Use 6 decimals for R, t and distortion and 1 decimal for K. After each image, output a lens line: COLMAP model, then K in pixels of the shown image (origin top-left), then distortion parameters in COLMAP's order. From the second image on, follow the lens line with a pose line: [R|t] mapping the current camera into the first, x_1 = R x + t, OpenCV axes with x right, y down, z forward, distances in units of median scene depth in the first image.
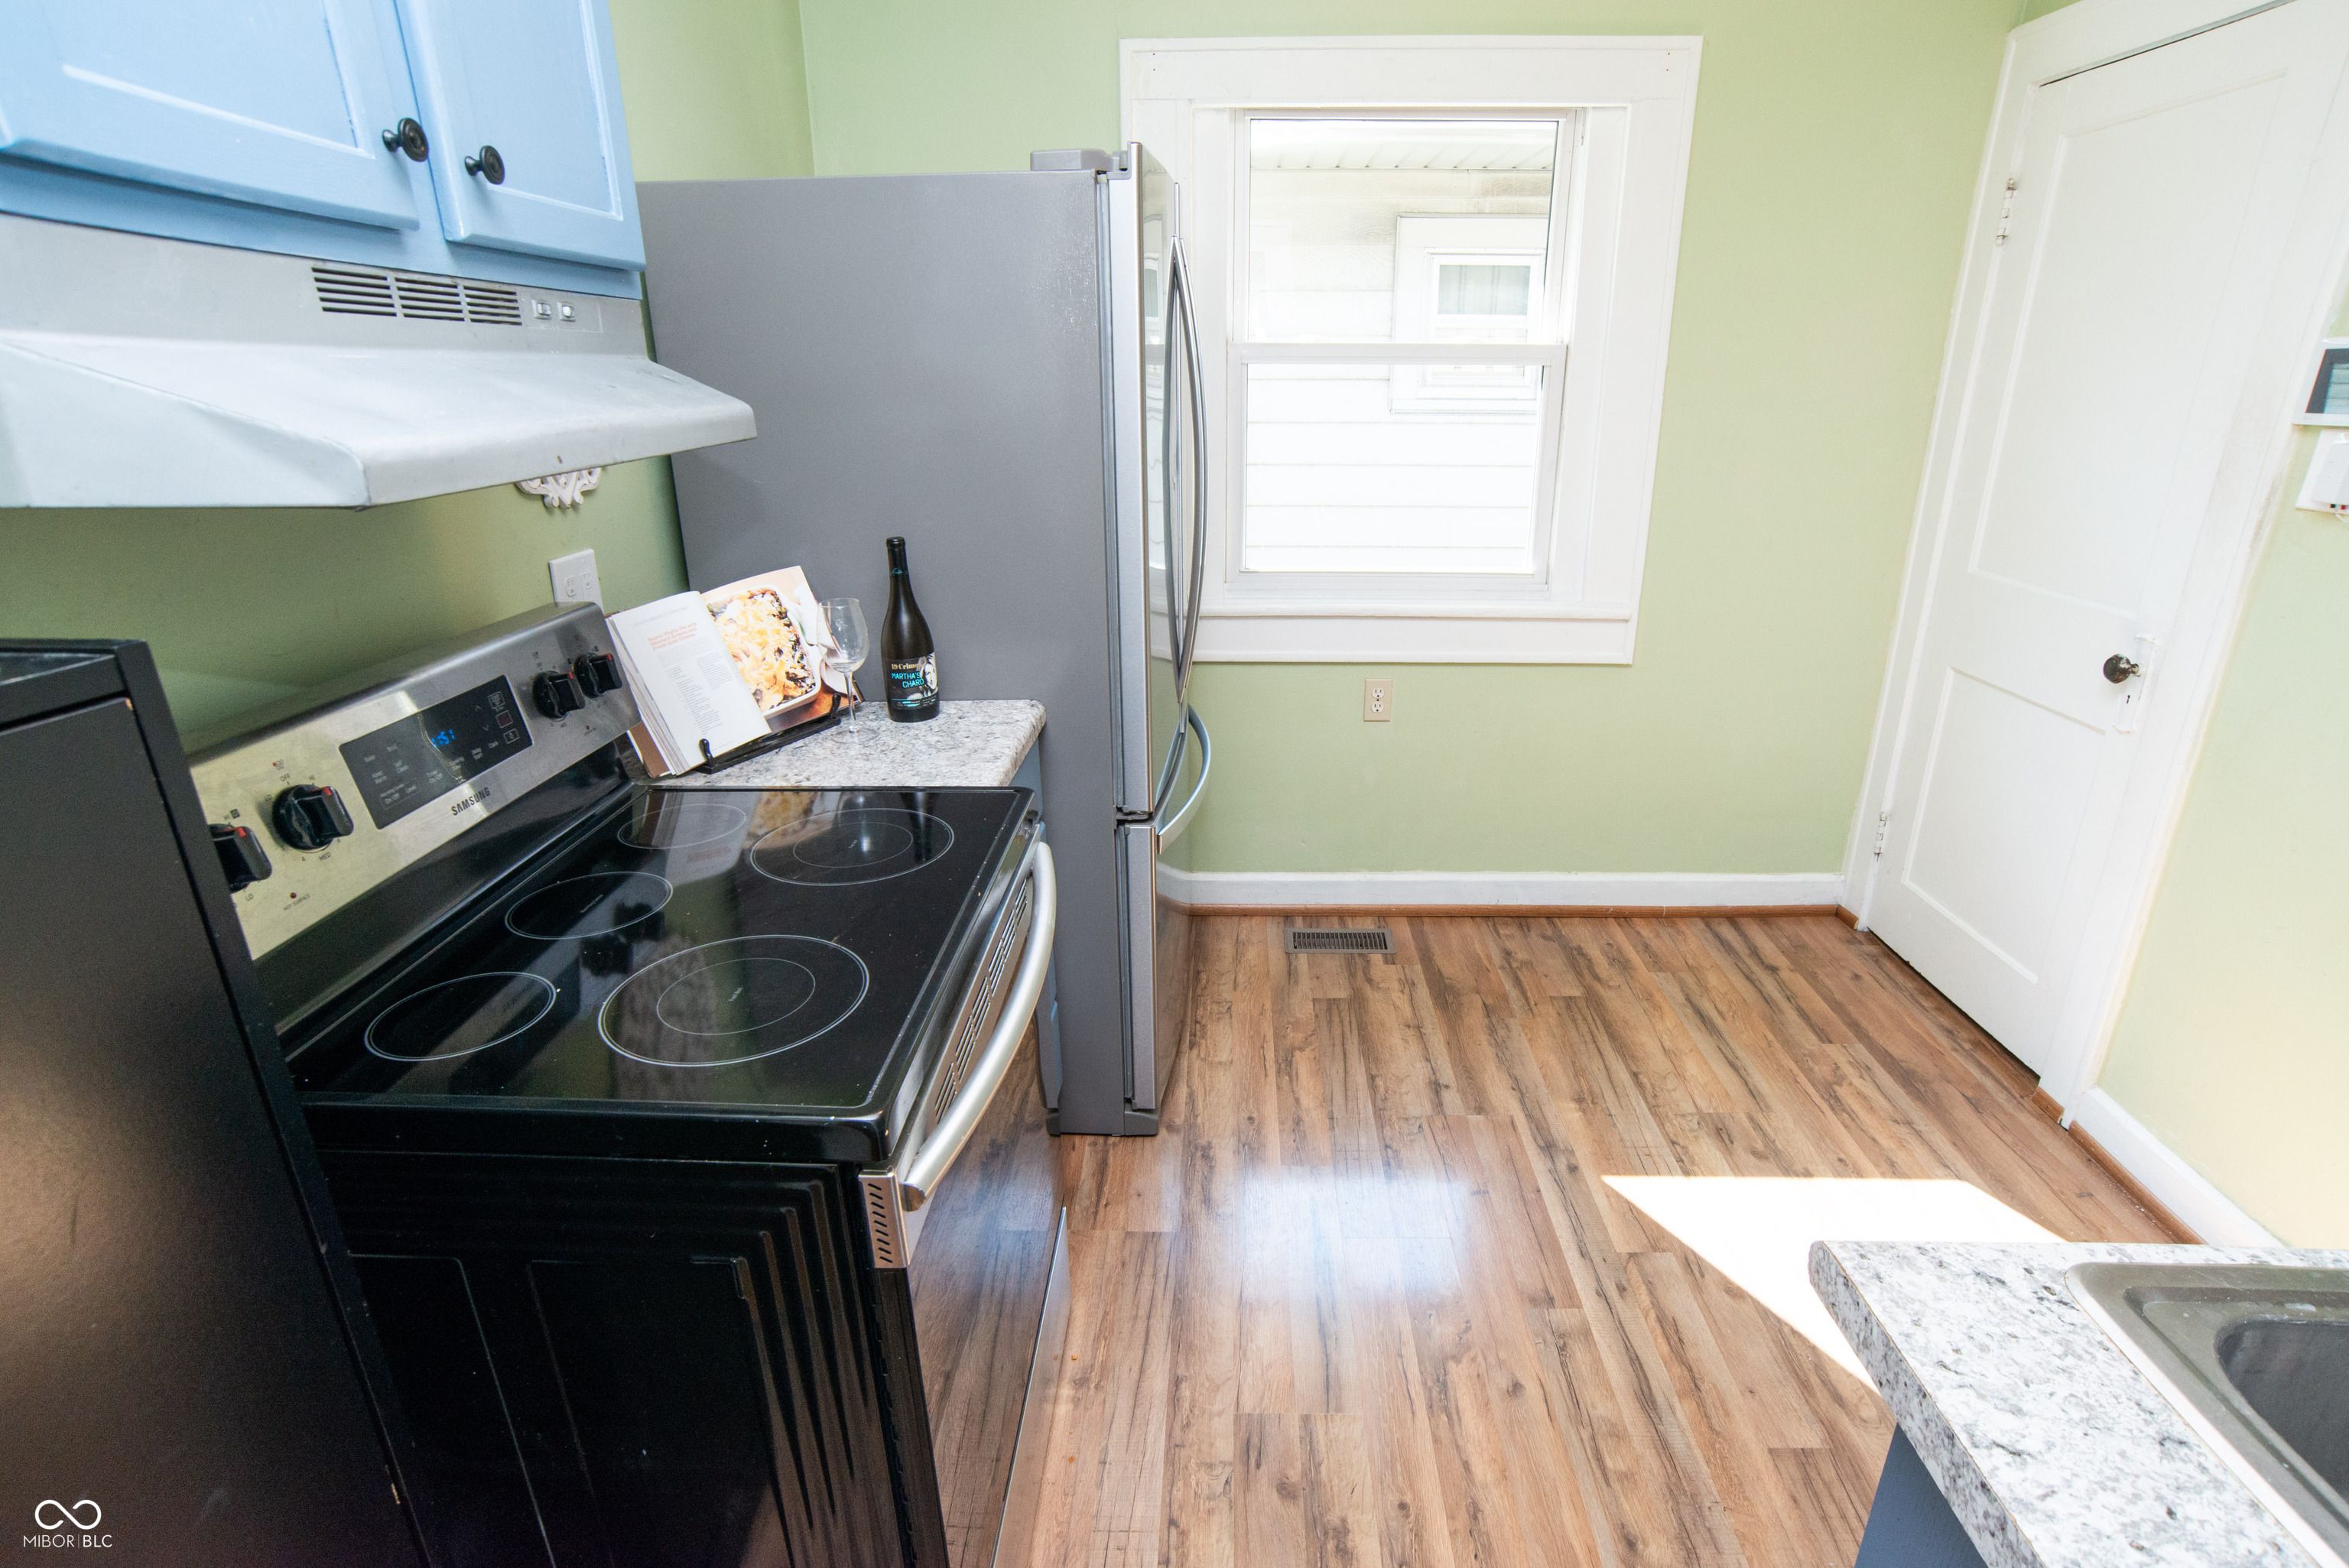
lens RADIAL K [[1181.2, 0, 1199.5], [0, 1181.2, 801.4], [0, 0, 1]] dist [-0.093244, 0.052631]
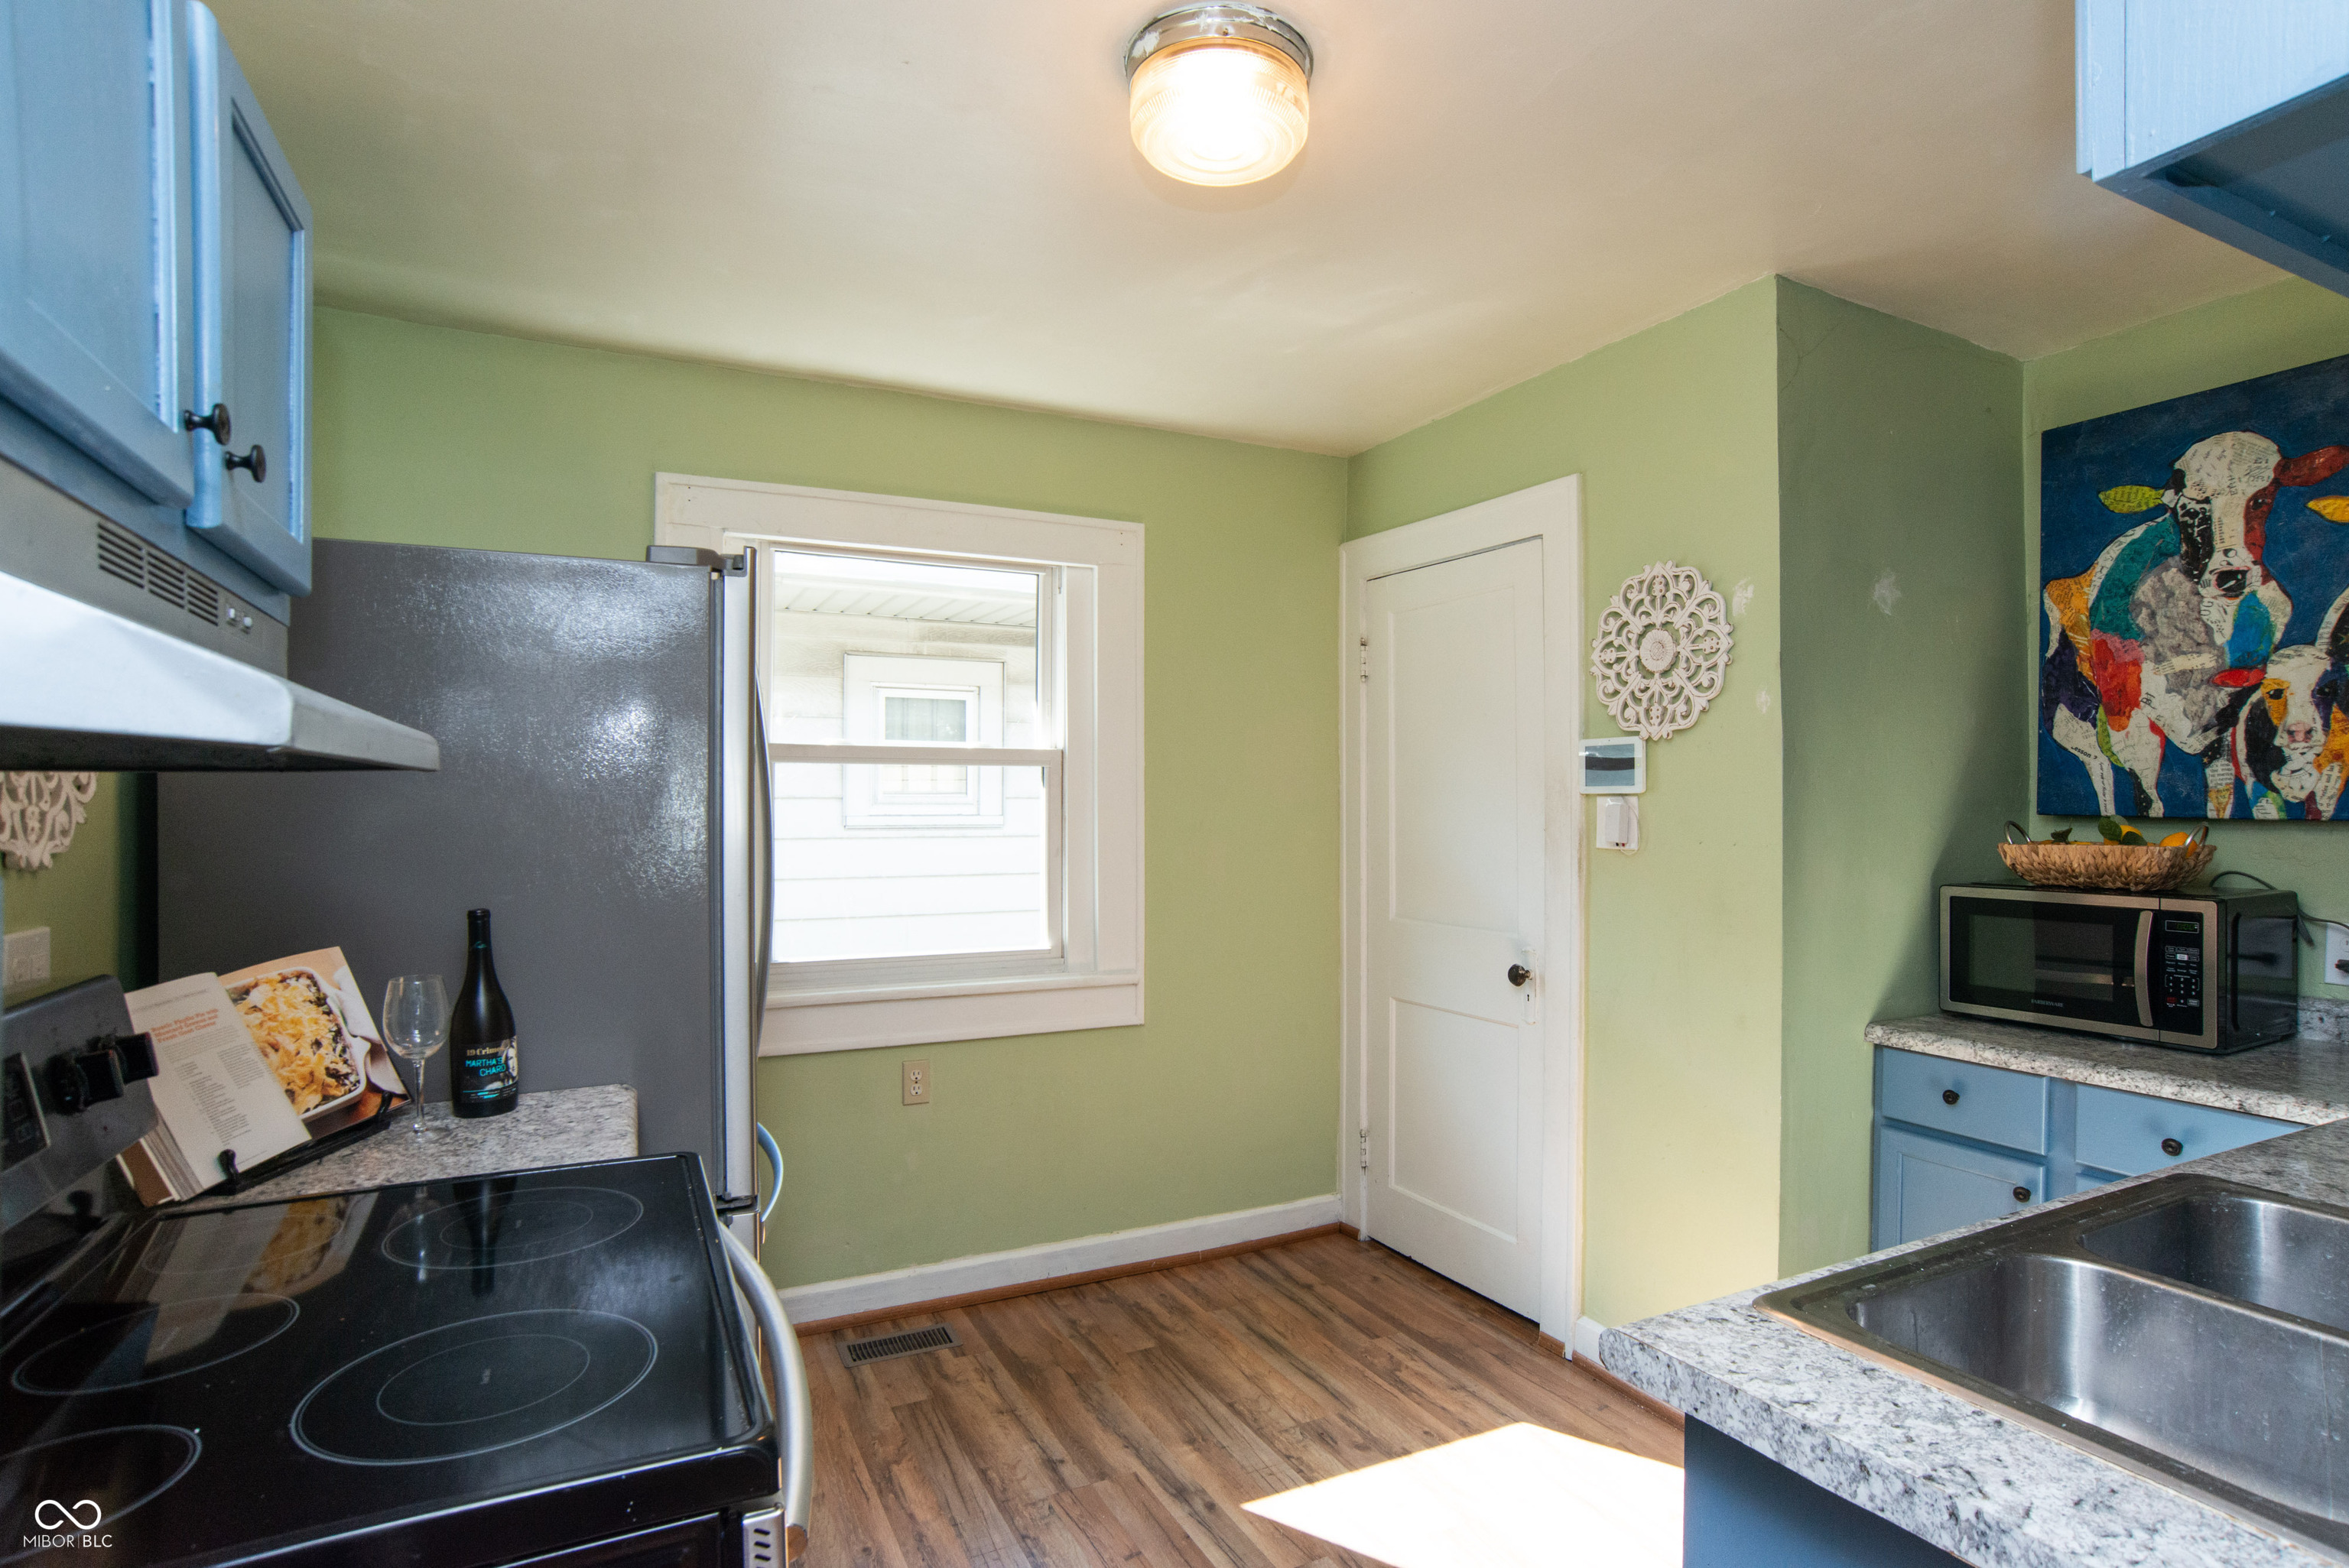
lens RADIAL K [[1181.2, 0, 1199.5], [0, 1181.2, 801.4], [0, 0, 1]] dist [-0.093244, 0.052631]
pose [[0.877635, 0.005644, 0.479296, -0.151161], [0.164001, 0.936045, -0.311325, 0.051884], [-0.450400, 0.351835, 0.820580, -0.015267]]
